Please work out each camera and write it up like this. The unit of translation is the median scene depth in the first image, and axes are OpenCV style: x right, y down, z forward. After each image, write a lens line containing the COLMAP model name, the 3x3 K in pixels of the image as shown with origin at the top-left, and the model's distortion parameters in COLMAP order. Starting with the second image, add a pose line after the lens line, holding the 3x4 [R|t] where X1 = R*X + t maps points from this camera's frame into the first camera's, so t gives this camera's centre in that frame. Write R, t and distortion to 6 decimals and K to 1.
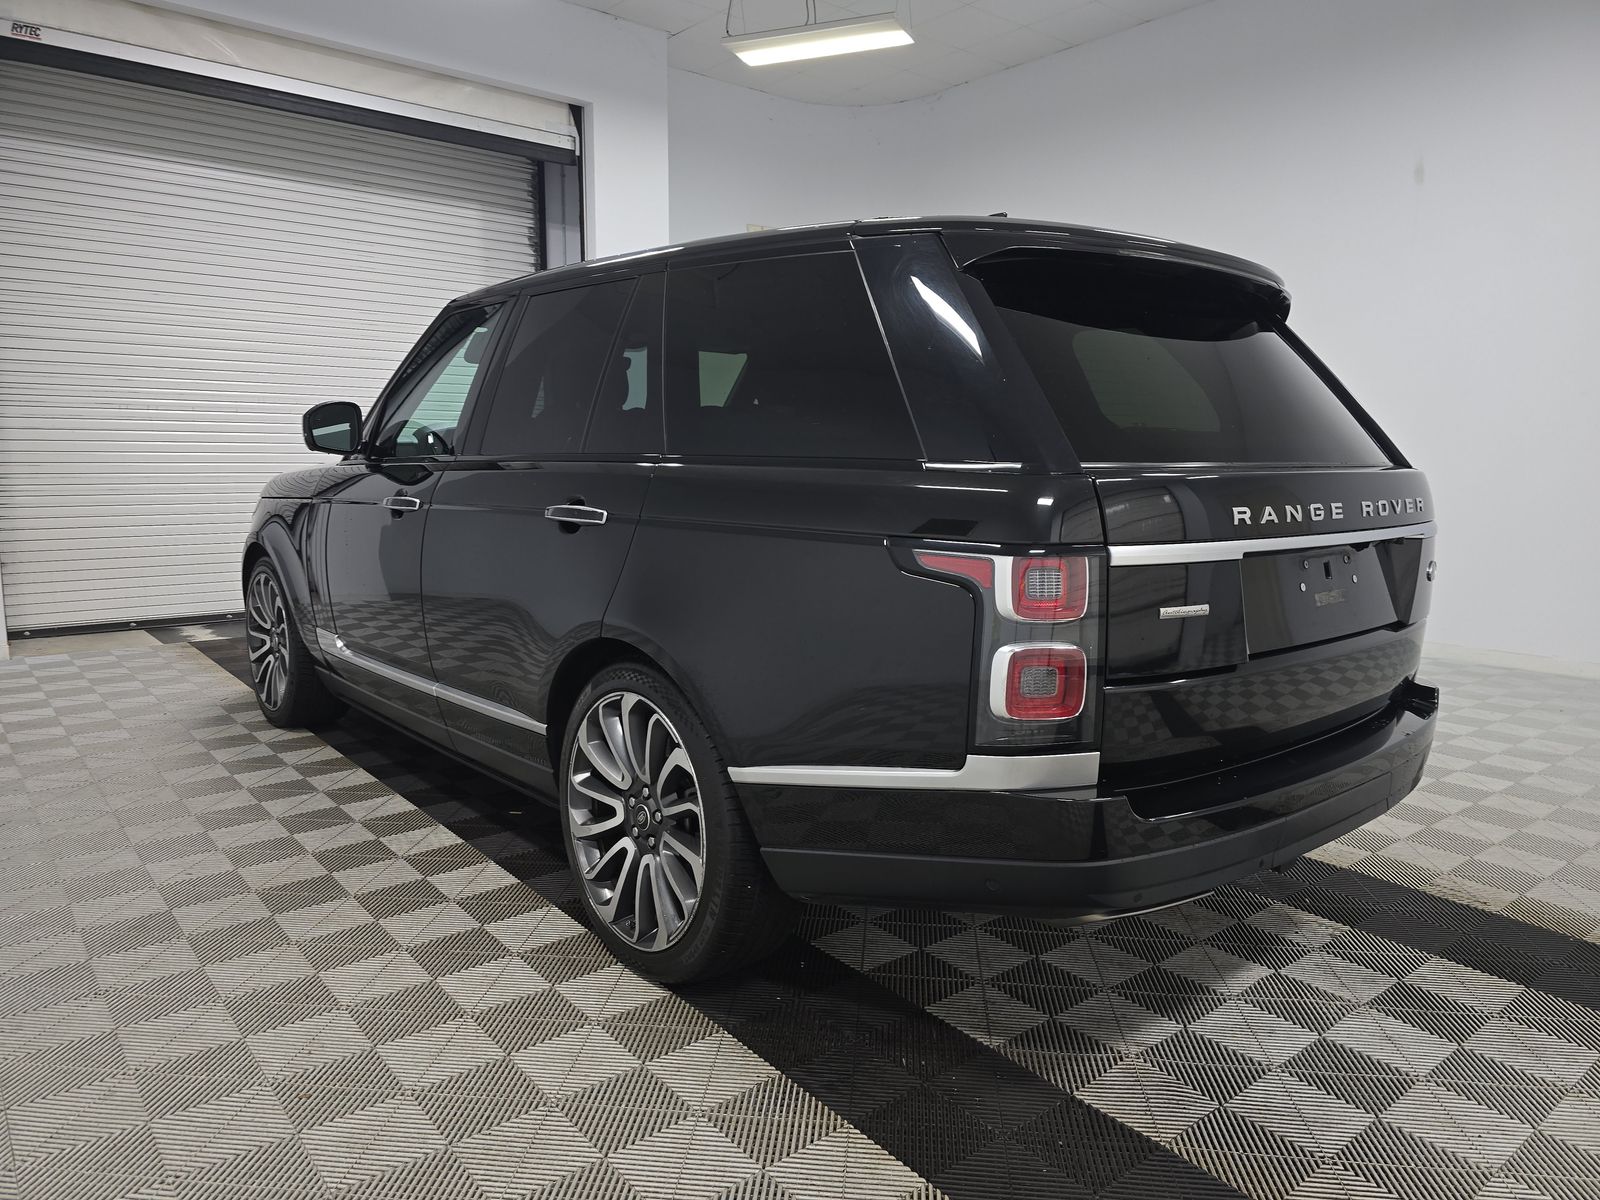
lens RADIAL K [[1092.8, 0, 800.0], [0, 1092.8, 600.0], [0, 0, 1]] dist [0.022934, -0.003477]
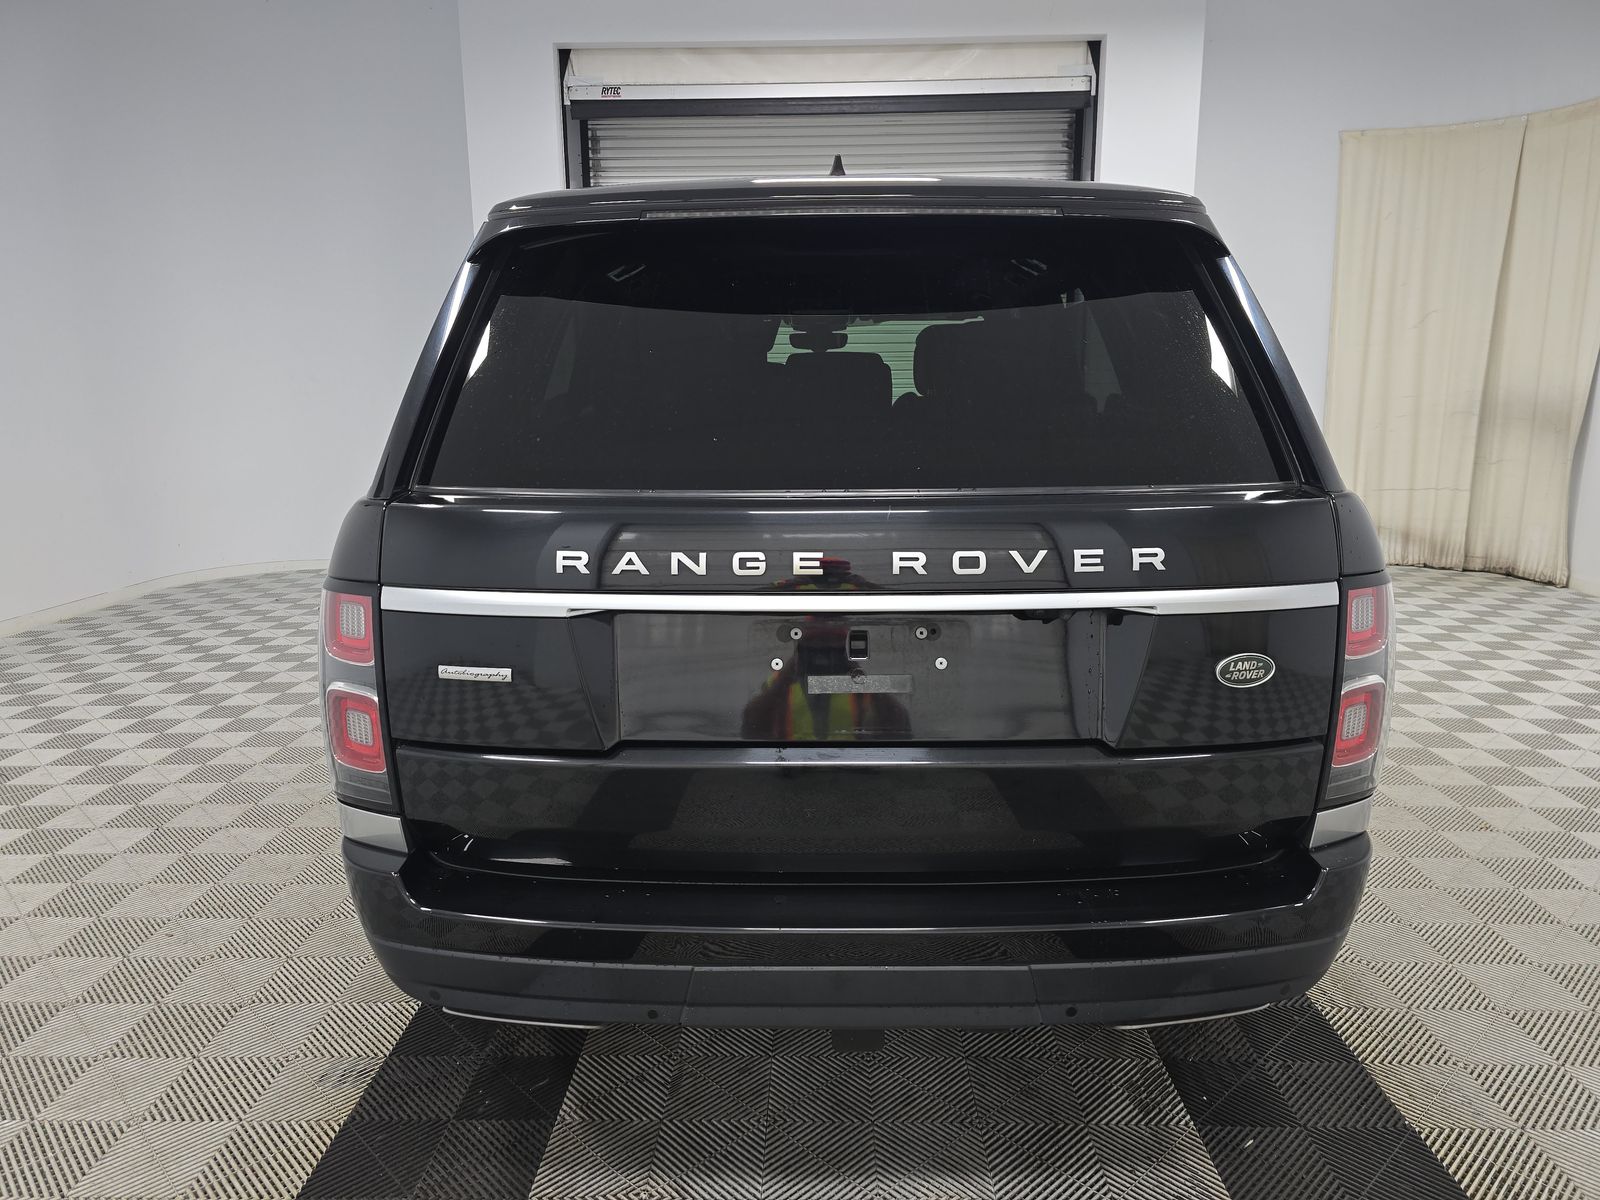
lens RADIAL K [[1092.8, 0, 800.0], [0, 1092.8, 600.0], [0, 0, 1]] dist [0.022934, -0.003477]
pose [[0.757033, 0.105930, -0.644733, 0.656081], [-0.076826, 0.994356, 0.073166, -0.076161], [0.648845, -0.005857, 0.760898, 0.330457]]
